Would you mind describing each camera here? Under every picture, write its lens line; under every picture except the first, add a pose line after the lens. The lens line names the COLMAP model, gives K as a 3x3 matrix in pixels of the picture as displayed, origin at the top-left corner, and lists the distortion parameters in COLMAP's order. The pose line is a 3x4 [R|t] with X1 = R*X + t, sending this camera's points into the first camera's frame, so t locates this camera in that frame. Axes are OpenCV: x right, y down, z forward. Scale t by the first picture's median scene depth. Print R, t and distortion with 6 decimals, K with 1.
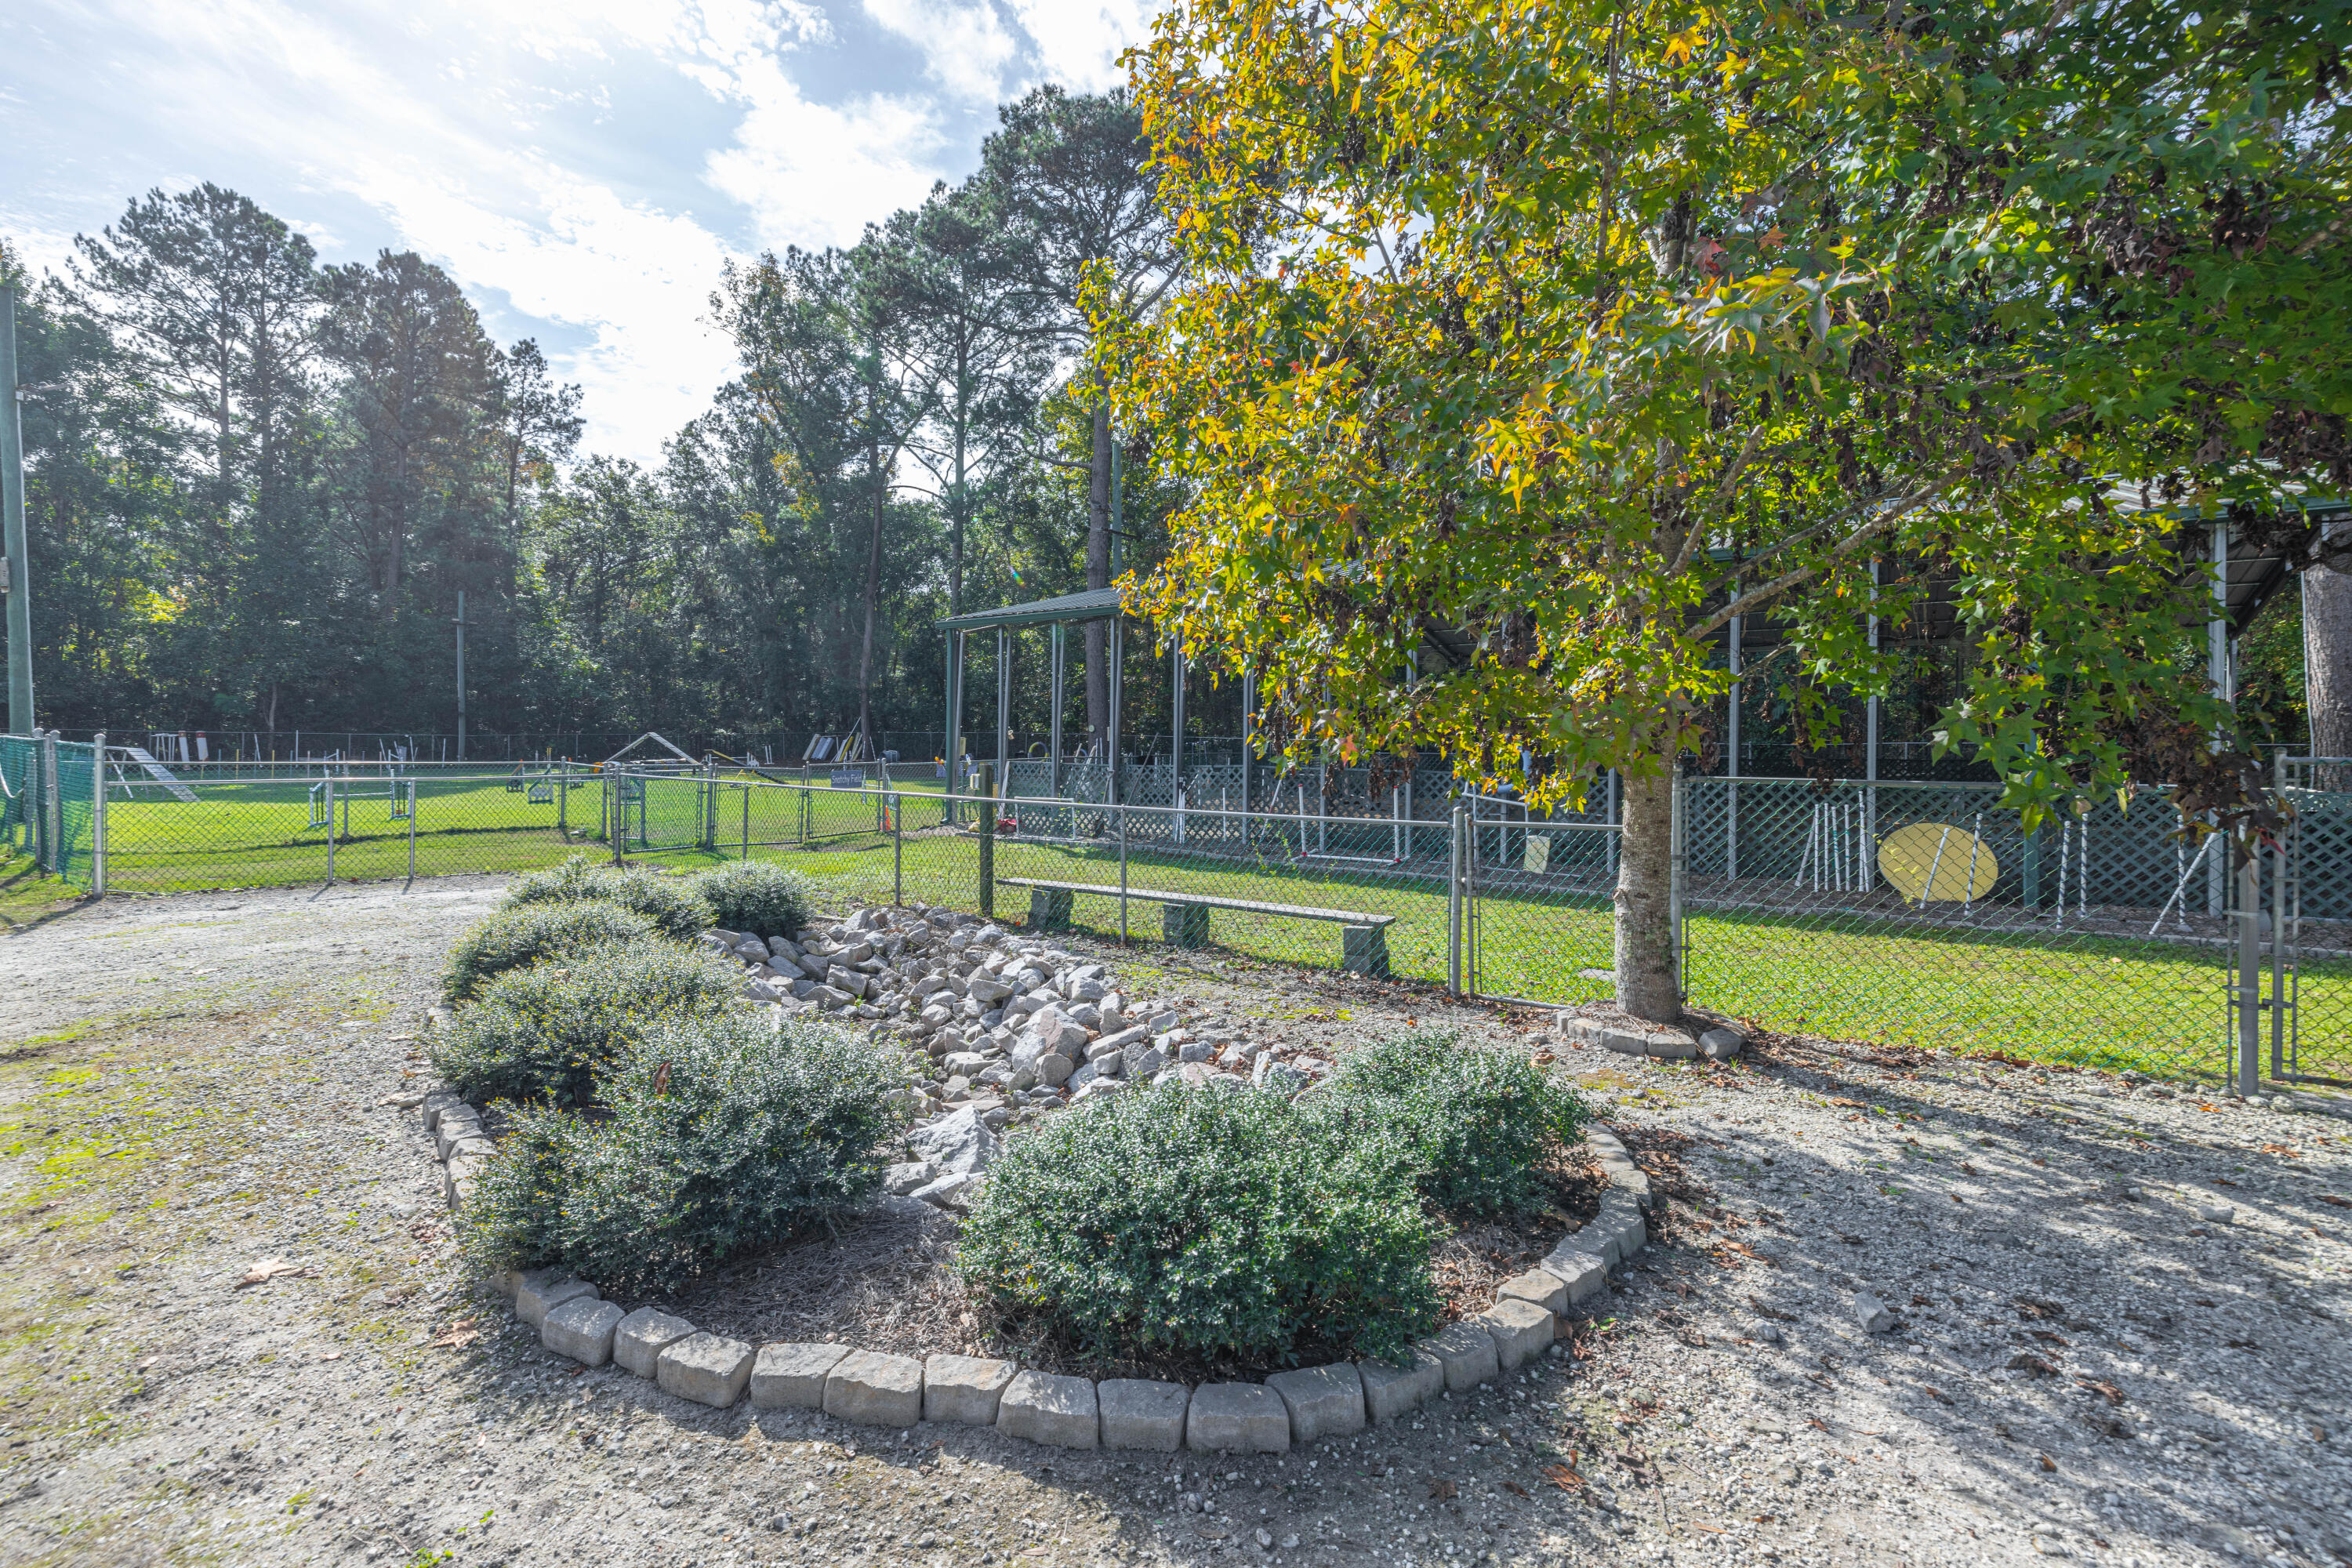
lens RADIAL K [[964.1, 0, 1148.5], [0, 964.1, 744.9], [0, 0, 1]] dist [0.000057, 0.000328]
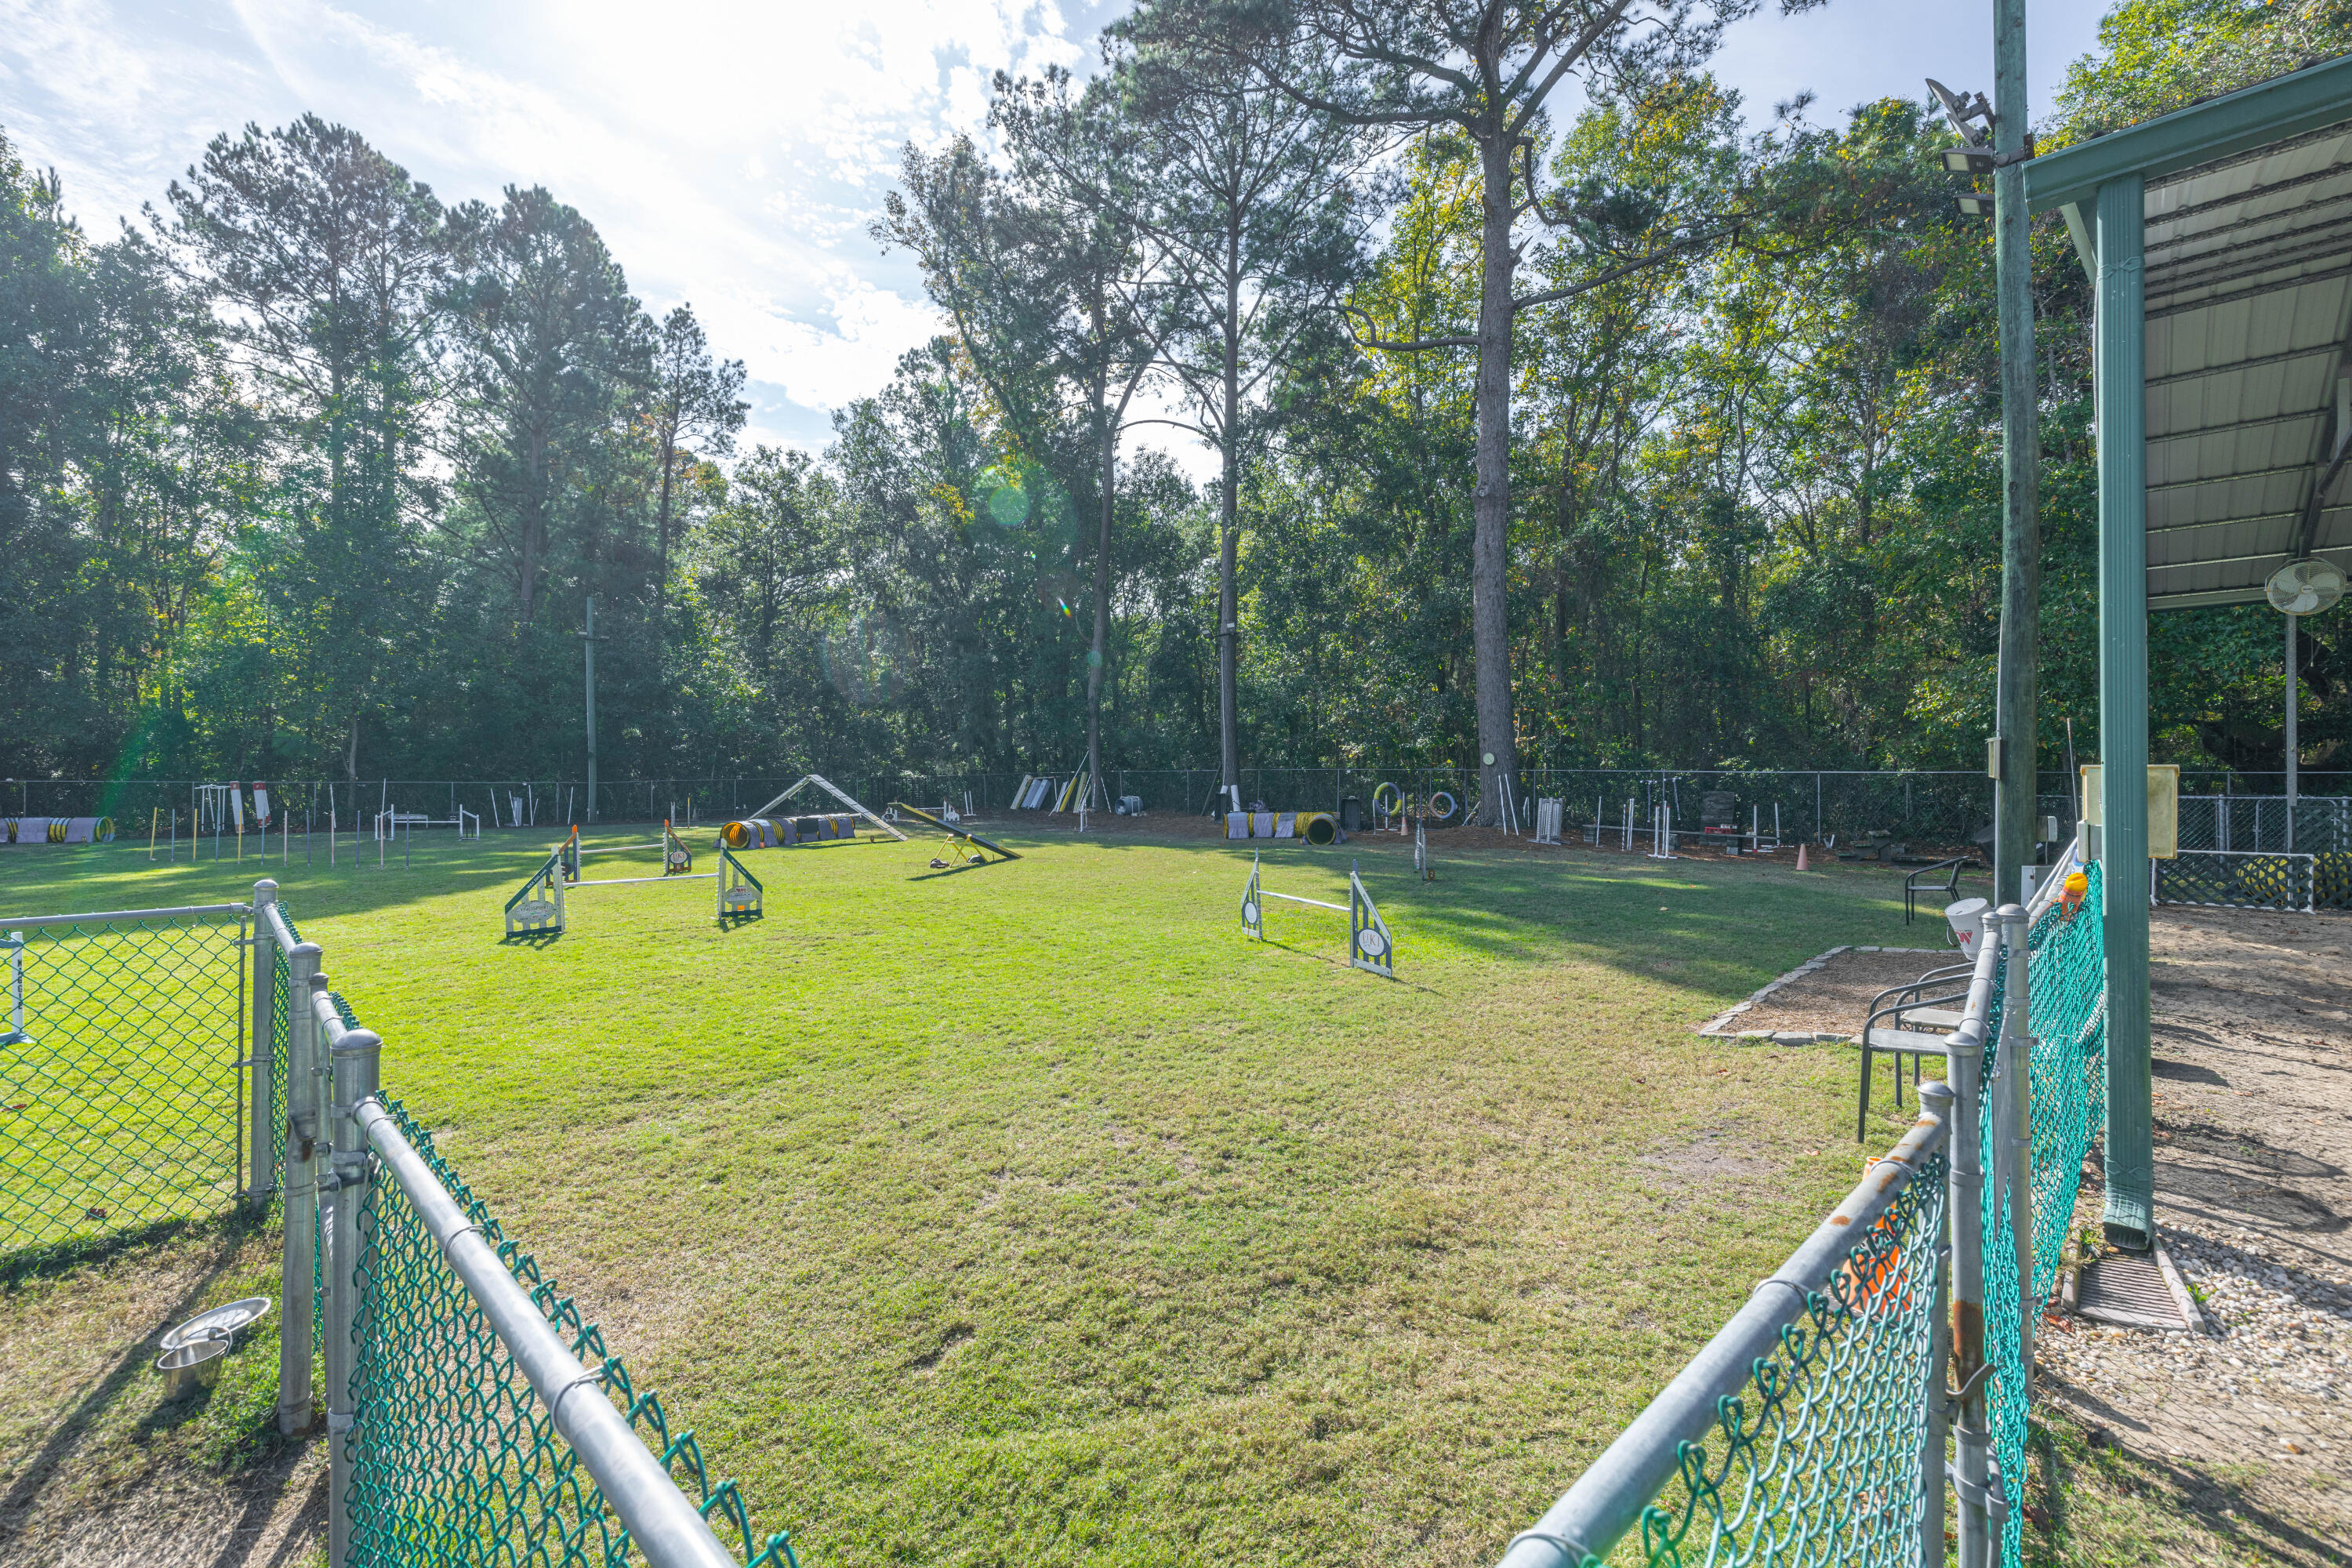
lens RADIAL K [[988.2, 0, 1176.0], [0, 988.2, 784.0], [0, 0, 1]] dist [-0.000637, 0.000319]
pose [[0.988982, -0.012357, -0.147520, -0.117320], [0.012204, 0.999924, -0.001941, -0.001293], [0.147532, 0.000119, 0.989057, 0.253454]]
